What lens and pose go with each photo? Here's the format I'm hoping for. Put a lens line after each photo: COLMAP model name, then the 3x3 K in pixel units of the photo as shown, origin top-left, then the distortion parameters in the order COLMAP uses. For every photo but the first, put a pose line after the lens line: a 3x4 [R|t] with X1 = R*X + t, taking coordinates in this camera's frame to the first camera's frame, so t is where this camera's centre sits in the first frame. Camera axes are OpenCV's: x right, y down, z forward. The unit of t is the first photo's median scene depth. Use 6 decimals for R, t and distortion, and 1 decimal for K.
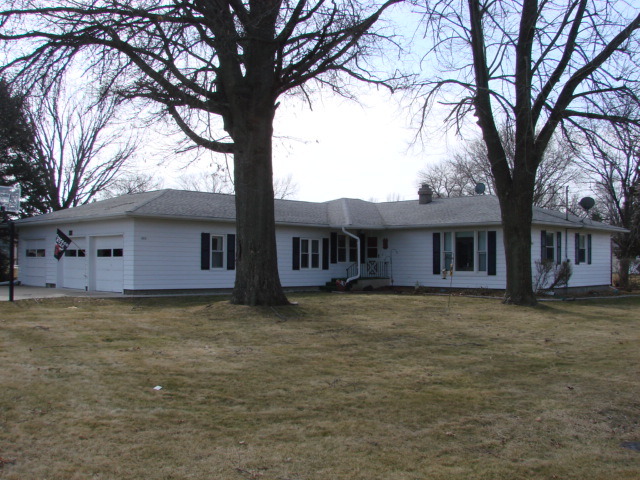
lens RADIAL K [[689.0, 0, 321.6], [0, 689.0, 236.8], [0, 0, 1]] dist [-0.119067, 0.000000]
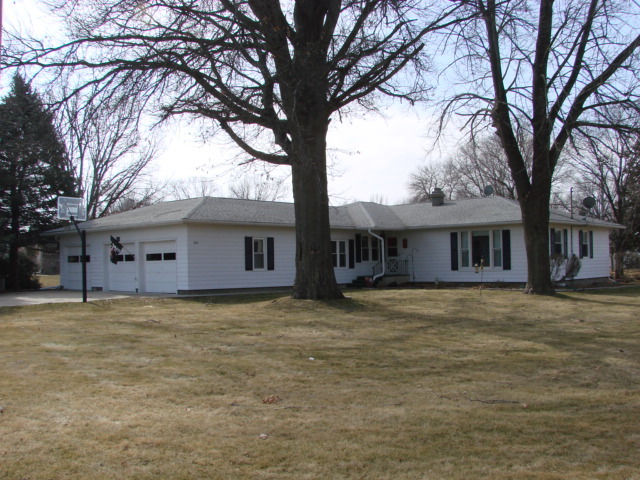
lens RADIAL K [[689.0, 0, 321.7], [0, 689.0, 240.9], [0, 0, 1]] dist [-0.119067, 0.000000]
pose [[0.999285, -0.020474, 0.031780, -0.090411], [0.020384, 0.999787, 0.003134, 0.000176], [-0.031838, -0.002484, 0.999490, -0.097167]]
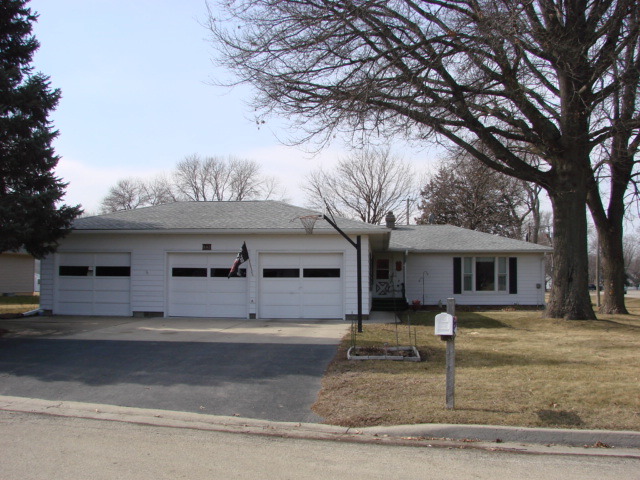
lens RADIAL K [[689.0, 0, 321.1], [0, 689.0, 239.9], [0, 0, 1]] dist [-0.119067, 0.000000]
pose [[0.757440, 0.041051, 0.651613, -0.874075], [-0.024720, 0.999109, -0.034208, 0.011146], [-0.652437, 0.009803, 0.757780, 0.328472]]
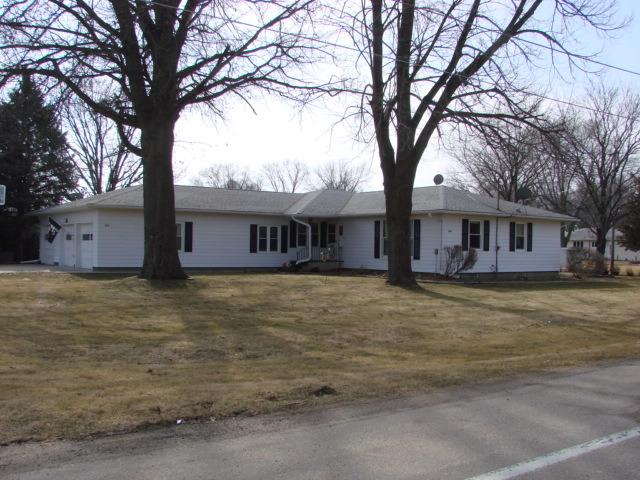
lens RADIAL K [[689.0, 0, 316.3], [0, 689.0, 243.4], [0, 0, 1]] dist [-0.119067, 0.000000]
pose [[0.985067, 0.008444, -0.171966, 0.304857], [-0.003206, 0.999523, 0.030714, -0.003829], [0.172144, -0.029705, 0.984624, -0.129507]]
